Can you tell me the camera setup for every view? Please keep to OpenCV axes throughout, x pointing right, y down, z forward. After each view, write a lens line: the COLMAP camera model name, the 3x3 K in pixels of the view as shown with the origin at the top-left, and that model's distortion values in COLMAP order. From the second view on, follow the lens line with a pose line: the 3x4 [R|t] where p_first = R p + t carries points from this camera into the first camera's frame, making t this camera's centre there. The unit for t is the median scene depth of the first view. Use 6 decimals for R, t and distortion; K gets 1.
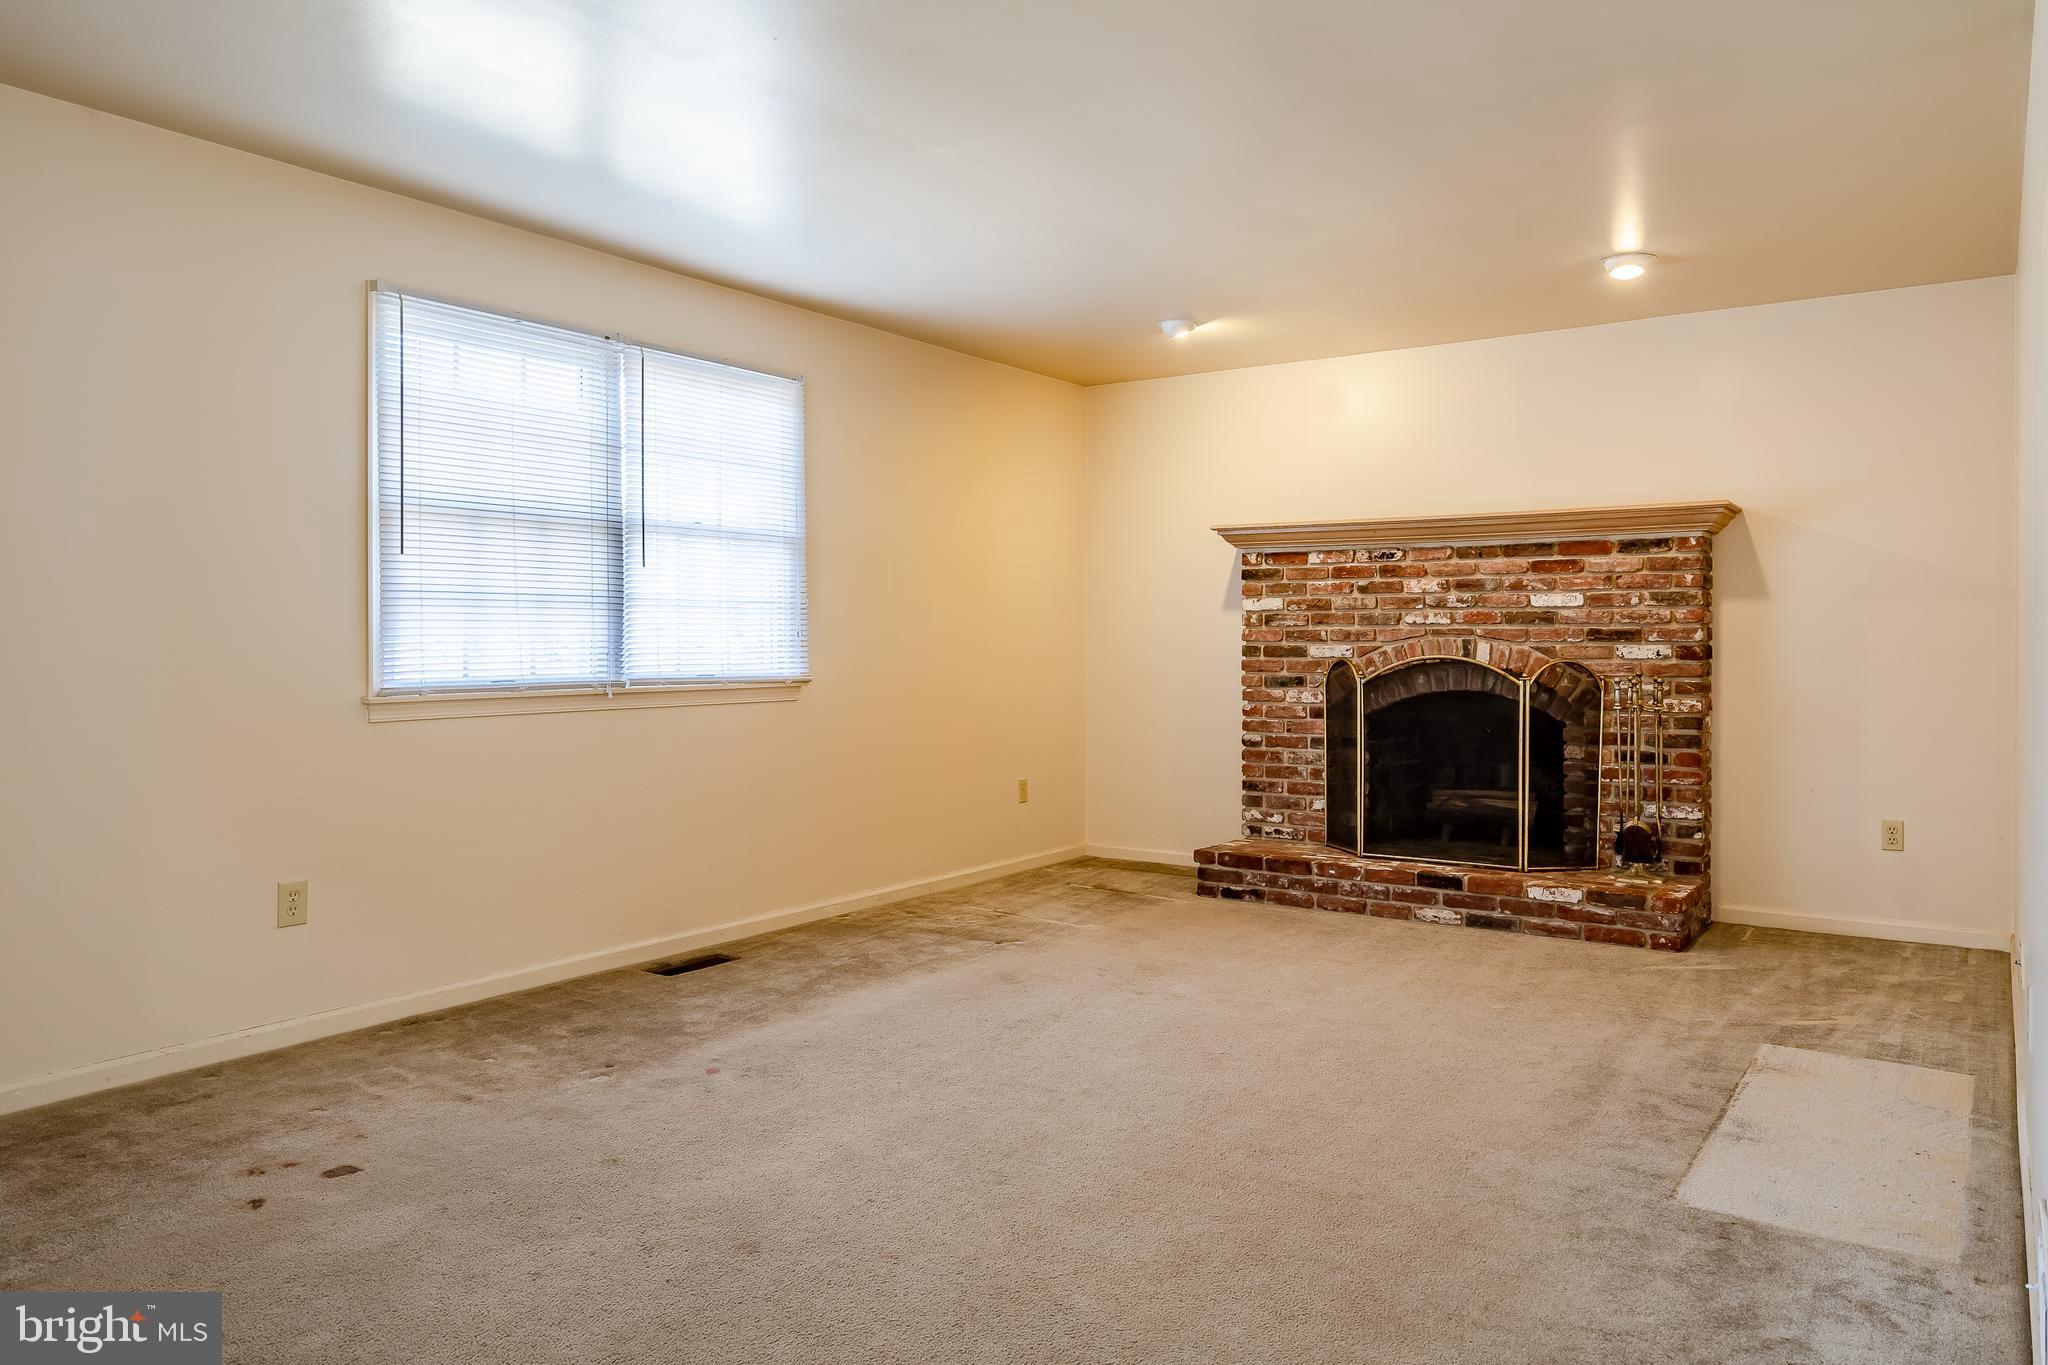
lens RADIAL K [[1400.2, 0, 1028.3], [0, 1400.2, 677.9], [0, 0, 1]] dist [-0.018296, -0.005212]
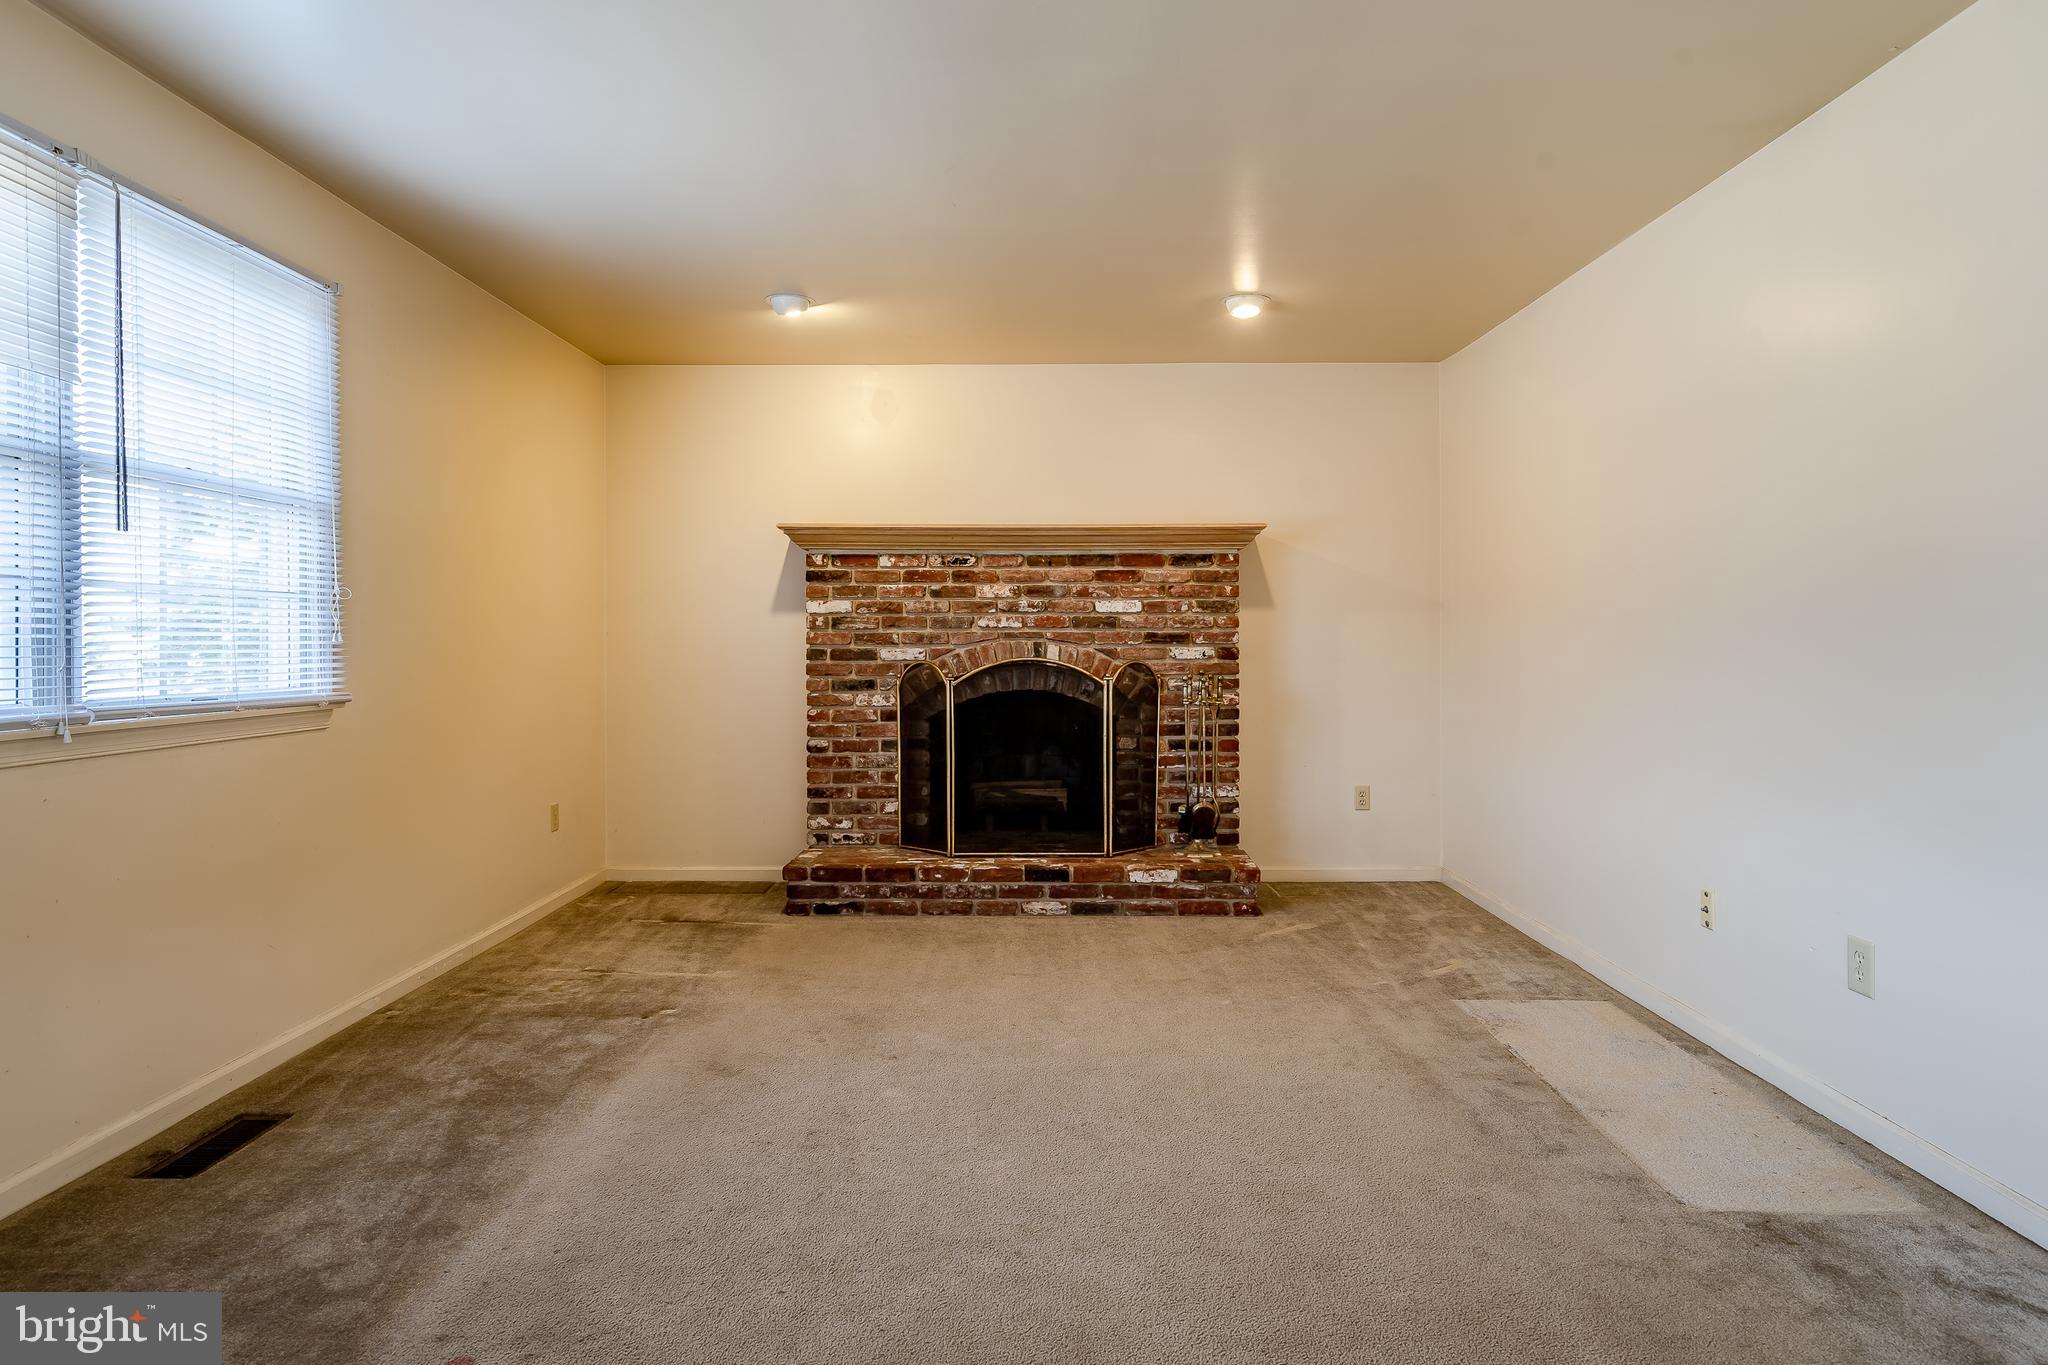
lens RADIAL K [[1144.8, 0, 1013.2], [0, 1144.8, 651.5], [0, 0, 1]] dist [-0.005530, 0.001525]
pose [[0.824112, -0.007153, 0.566382, -0.204471], [0.016727, 0.999791, -0.011712, -0.010952], [-0.566180, 0.019126, 0.824060, 0.302949]]
